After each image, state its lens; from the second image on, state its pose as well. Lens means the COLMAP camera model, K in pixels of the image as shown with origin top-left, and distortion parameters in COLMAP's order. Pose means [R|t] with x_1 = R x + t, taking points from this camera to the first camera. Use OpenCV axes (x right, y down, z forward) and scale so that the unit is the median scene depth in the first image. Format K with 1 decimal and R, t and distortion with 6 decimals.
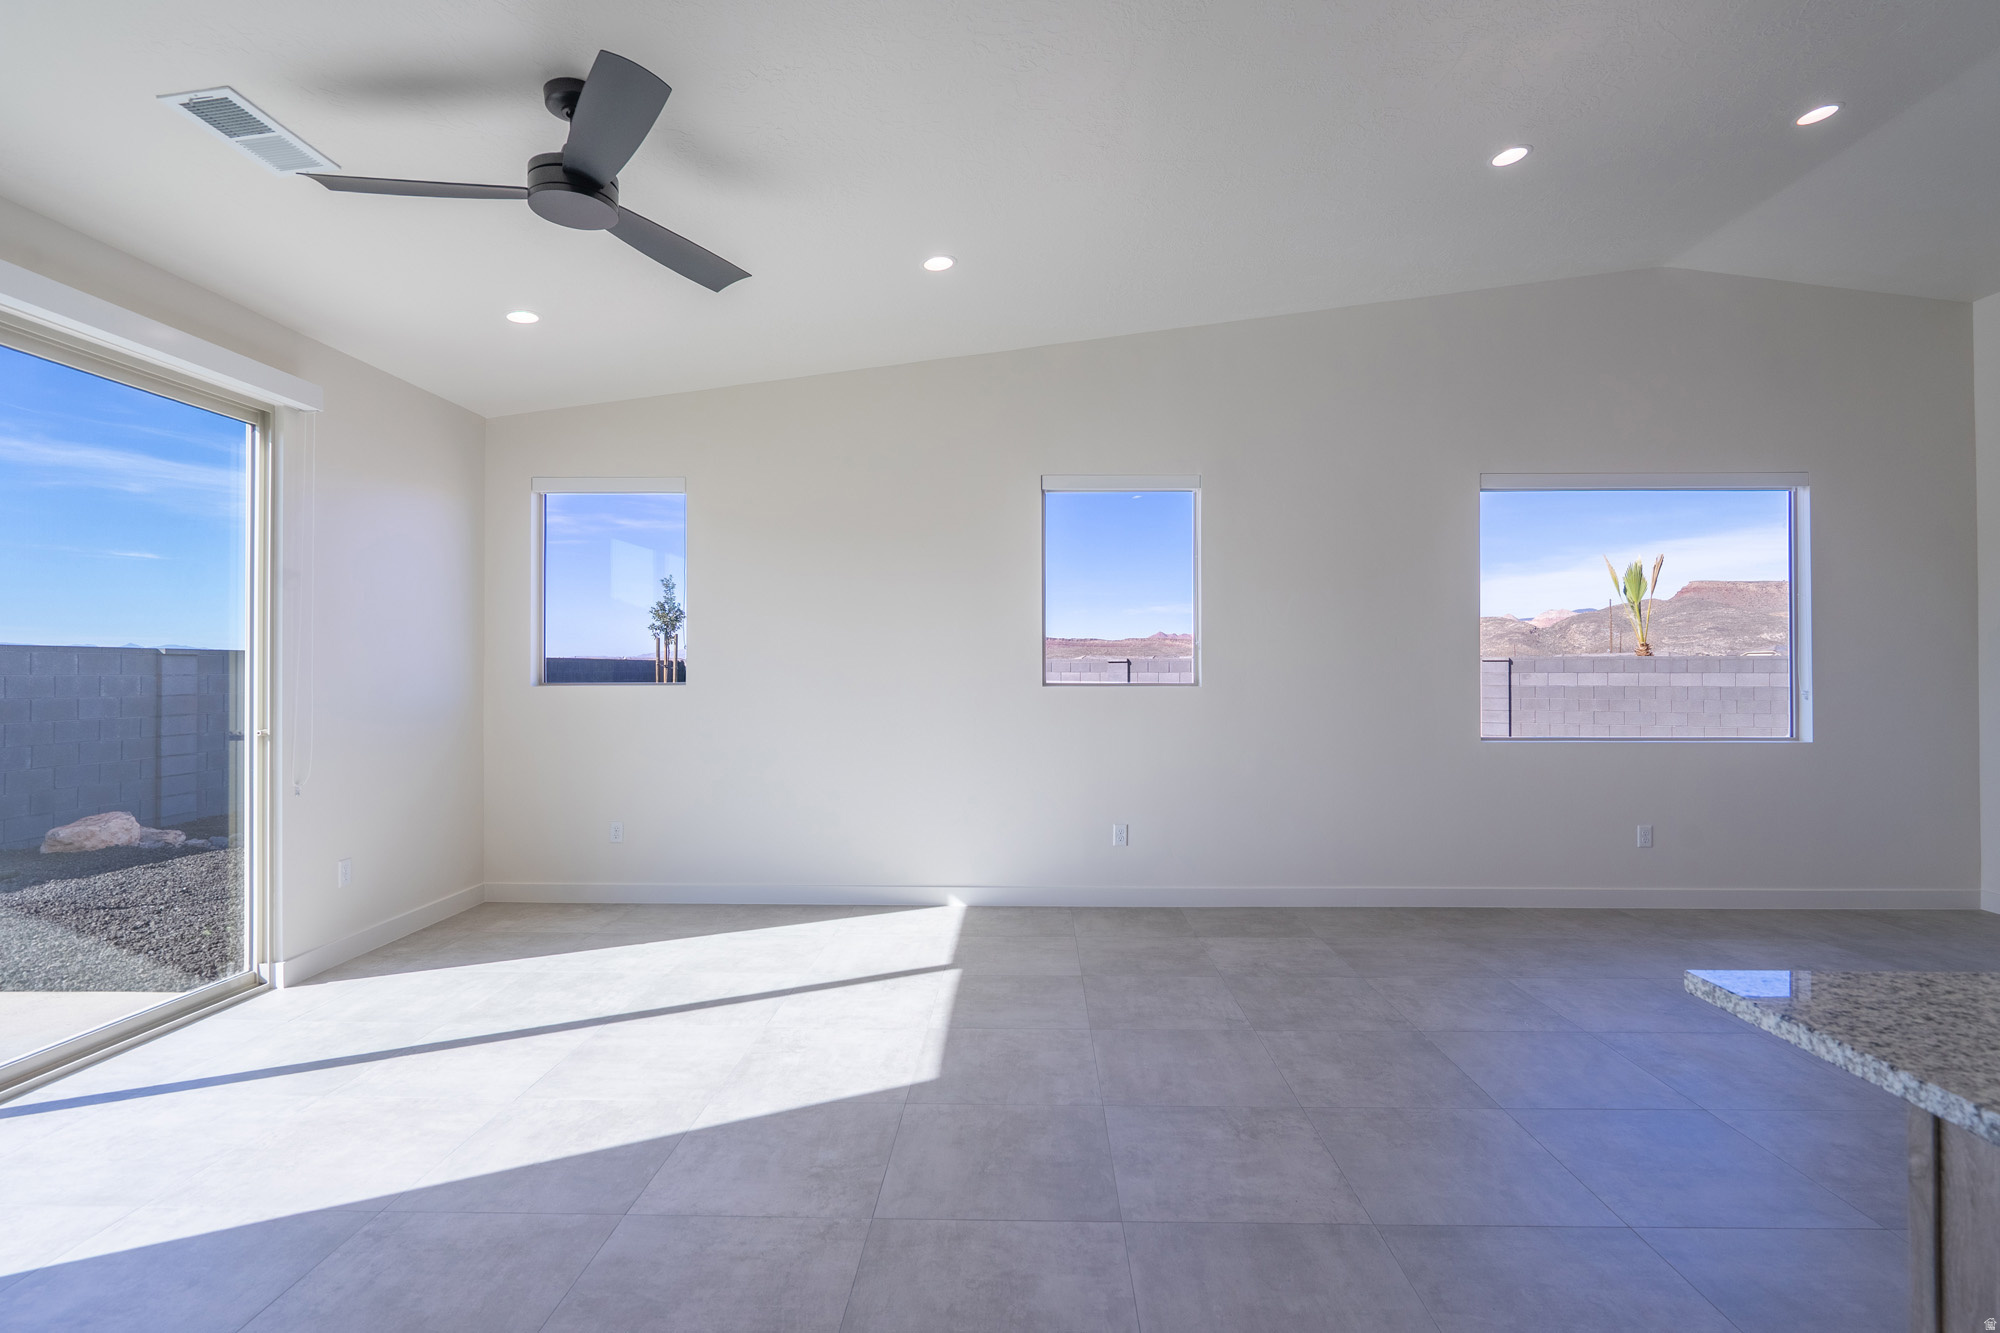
lens RADIAL K [[944.6, 0, 1000.0], [0, 944.6, 666.5], [0, 0, 1]] dist [-0.001332, -0.000902]
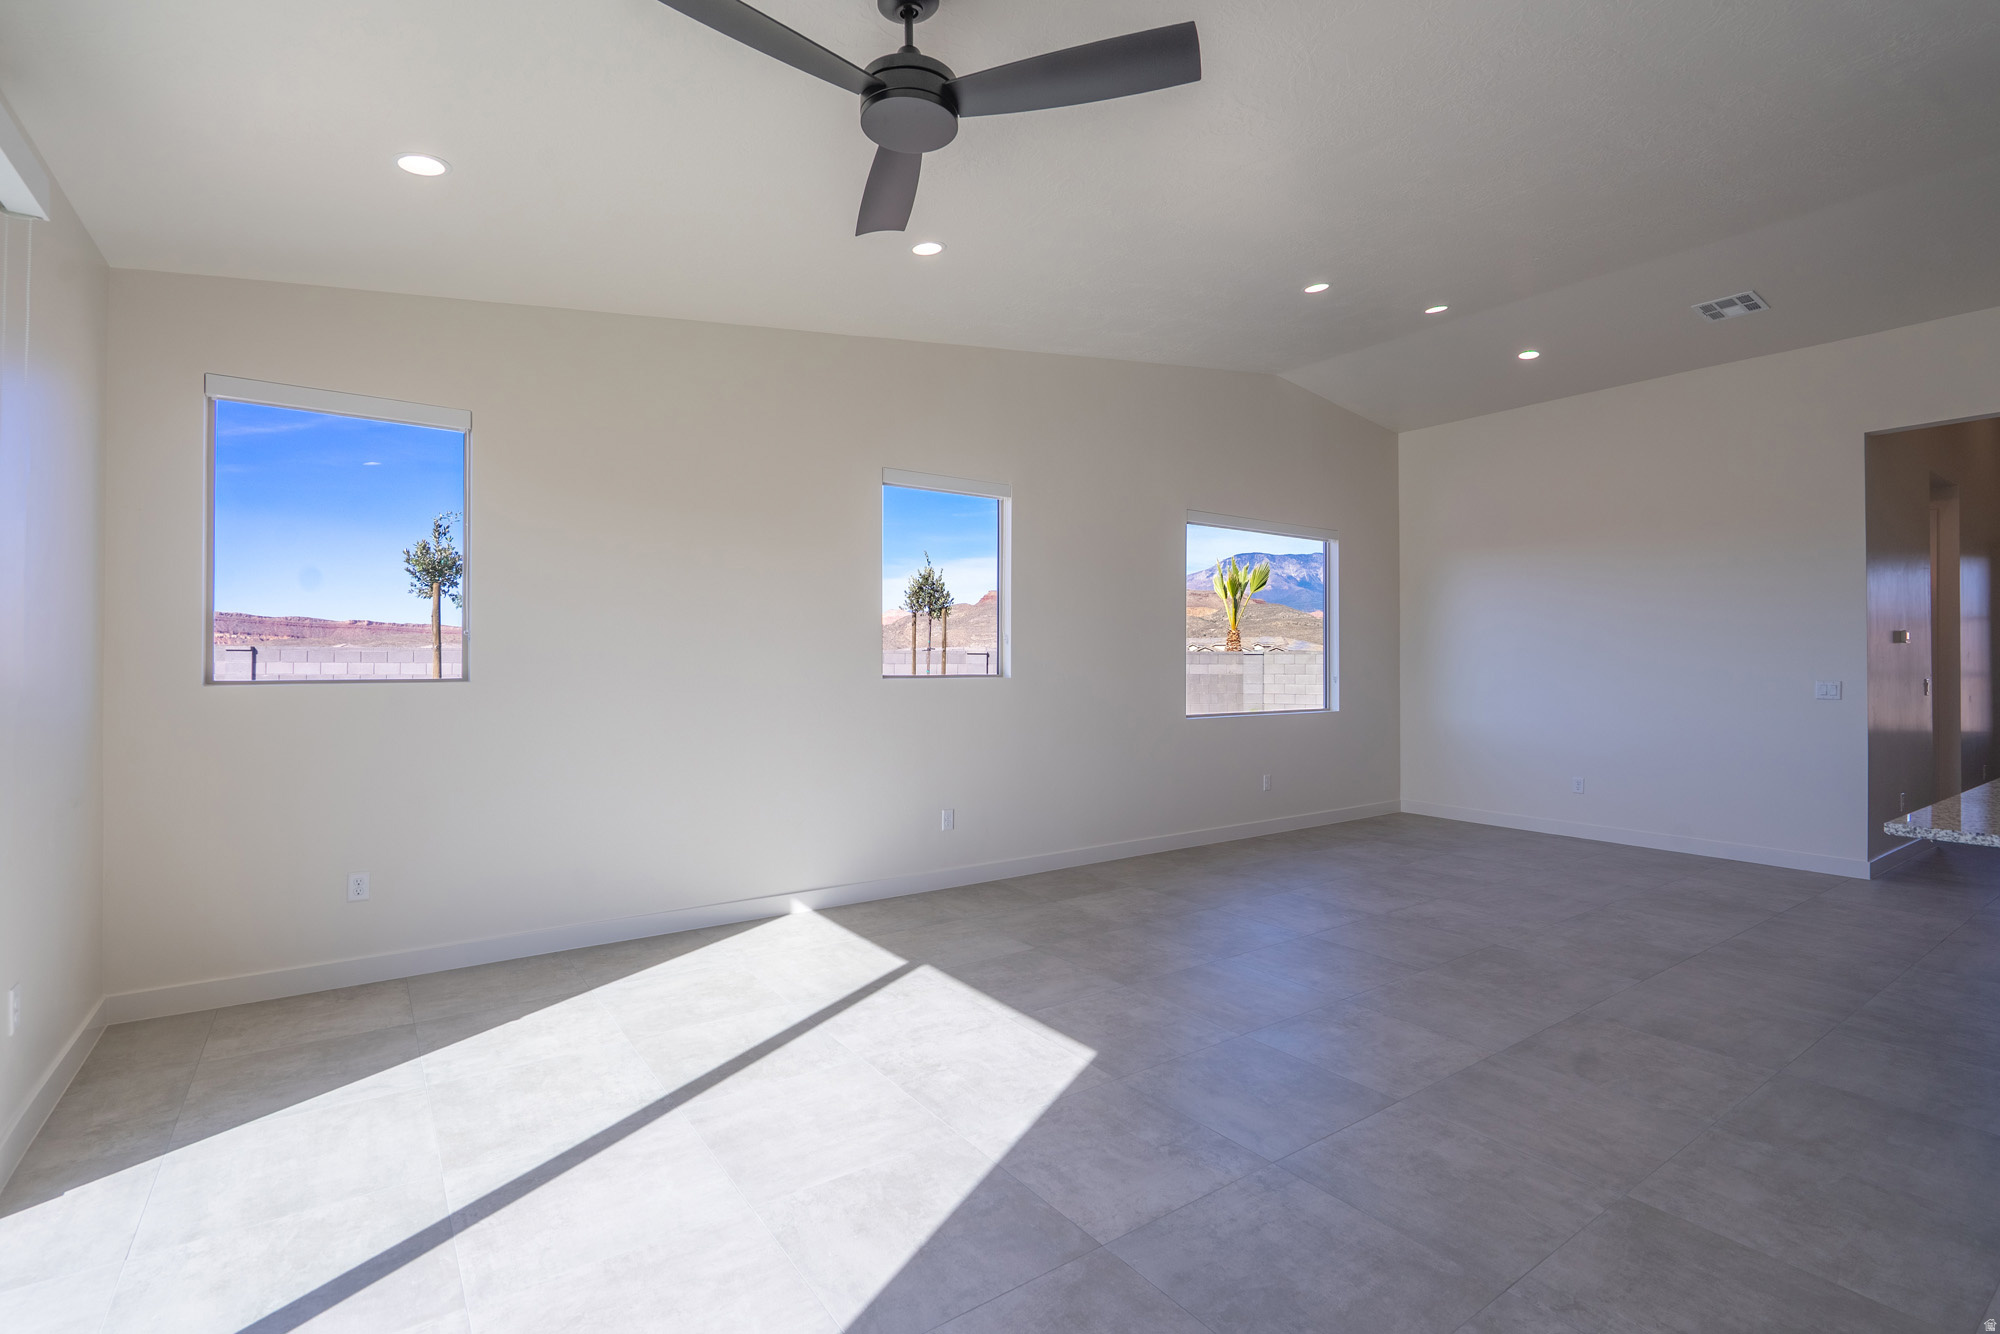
lens RADIAL K [[929.3, 0, 1002.4], [0, 929.3, 658.7], [0, 0, 1]] dist [-0.002850, 0.001845]
pose [[0.798163, 0.003792, 0.602429, -0.595491], [-0.004821, 0.999988, 0.000092, -0.000853], [-0.602422, -0.002978, 0.798173, 0.187842]]
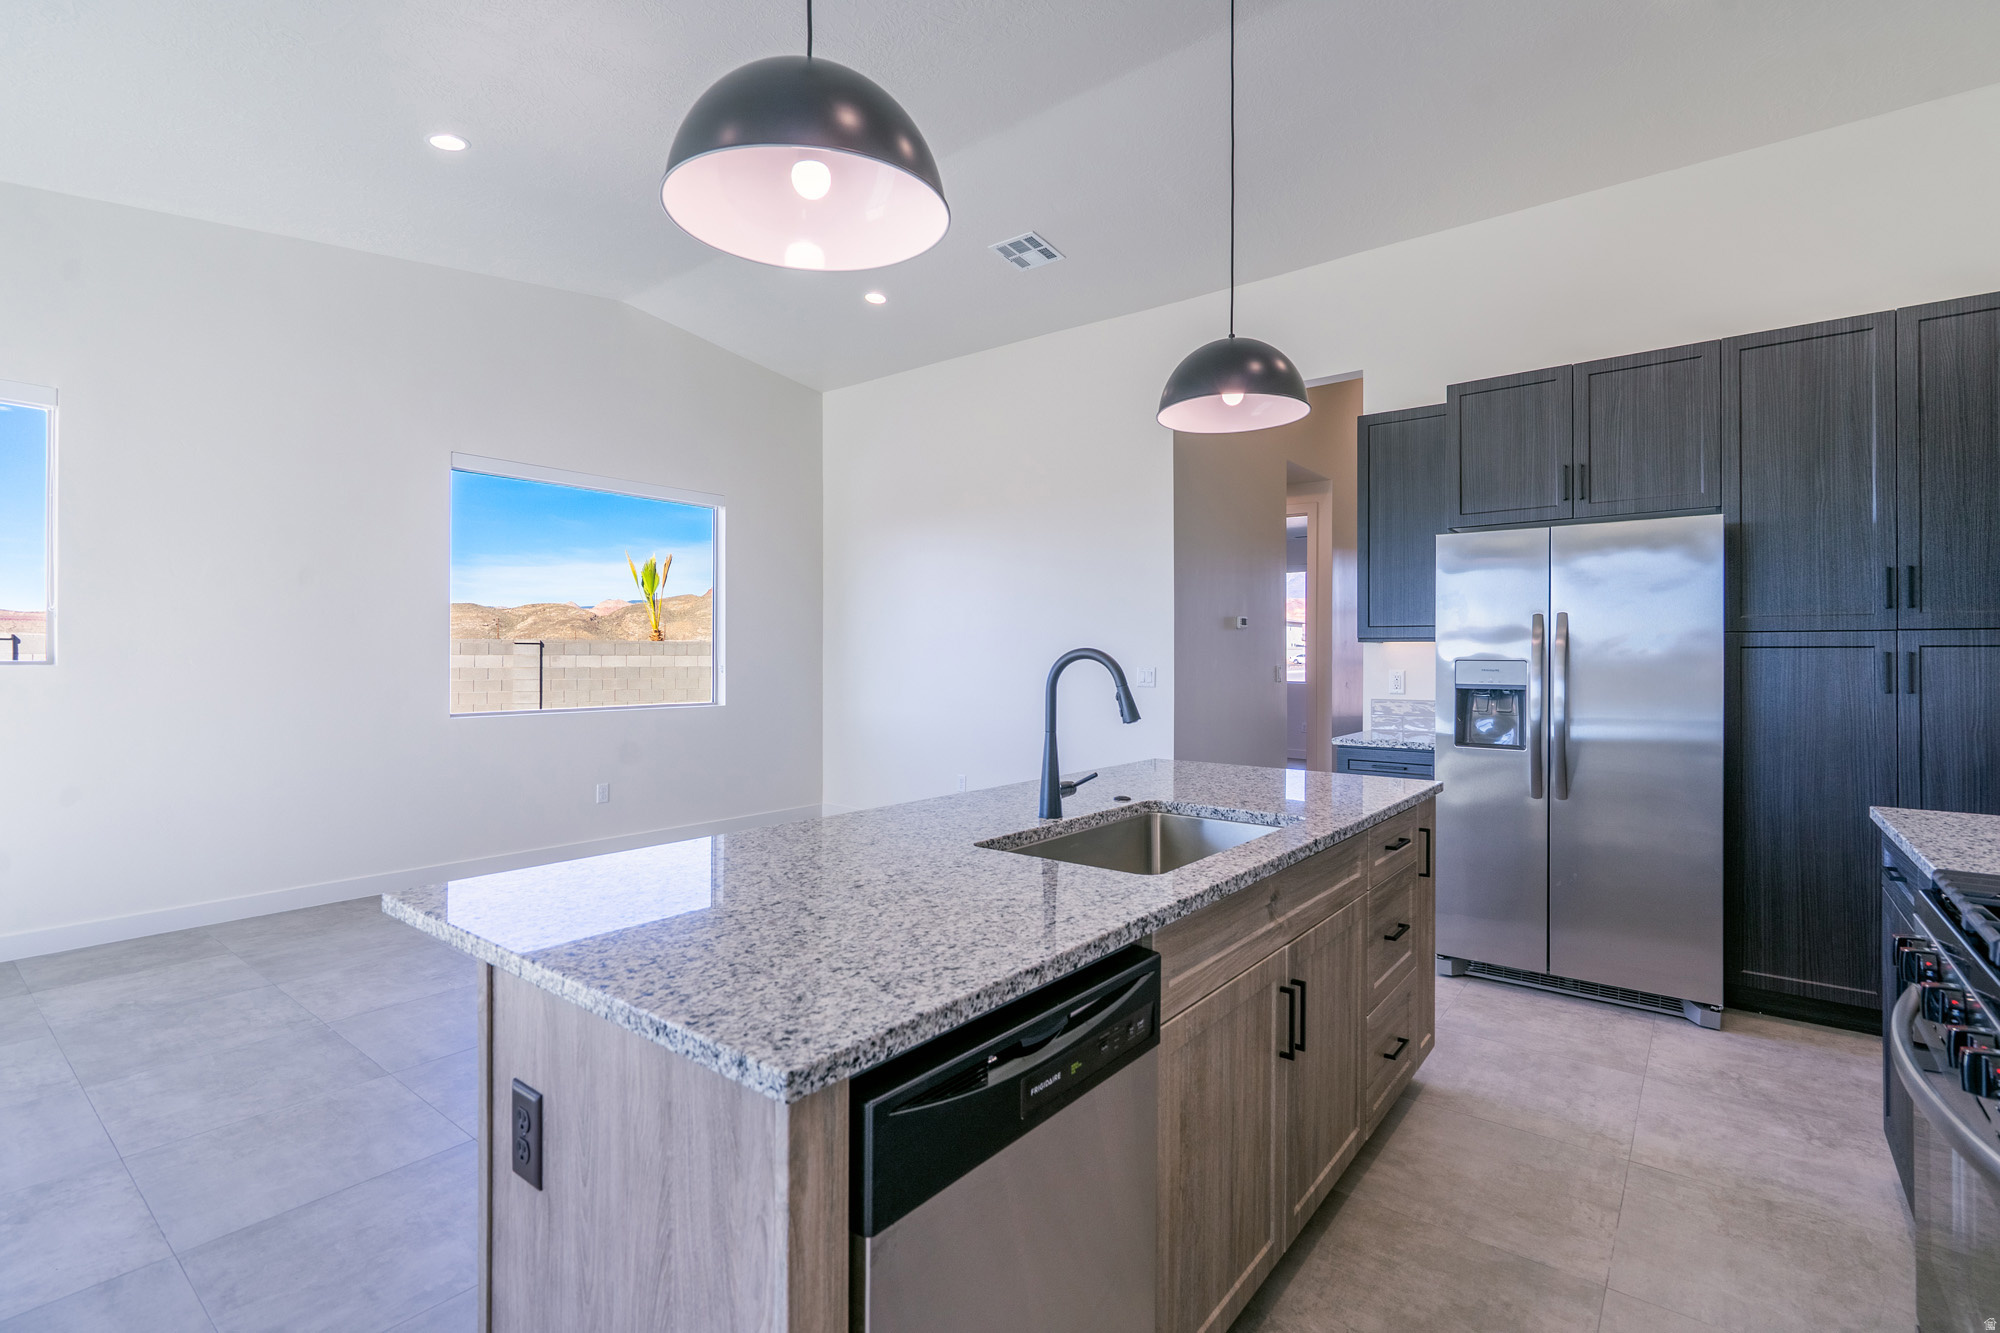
lens RADIAL K [[929.3, 0, 1002.4], [0, 929.3, 658.2], [0, 0, 1]] dist [-0.002850, 0.001845]
pose [[0.597519, 0.001120, 0.801854, 0.090119], [-0.007104, 0.999967, 0.003897, 0.009813], [-0.801823, -0.008025, 0.597507, -0.084440]]
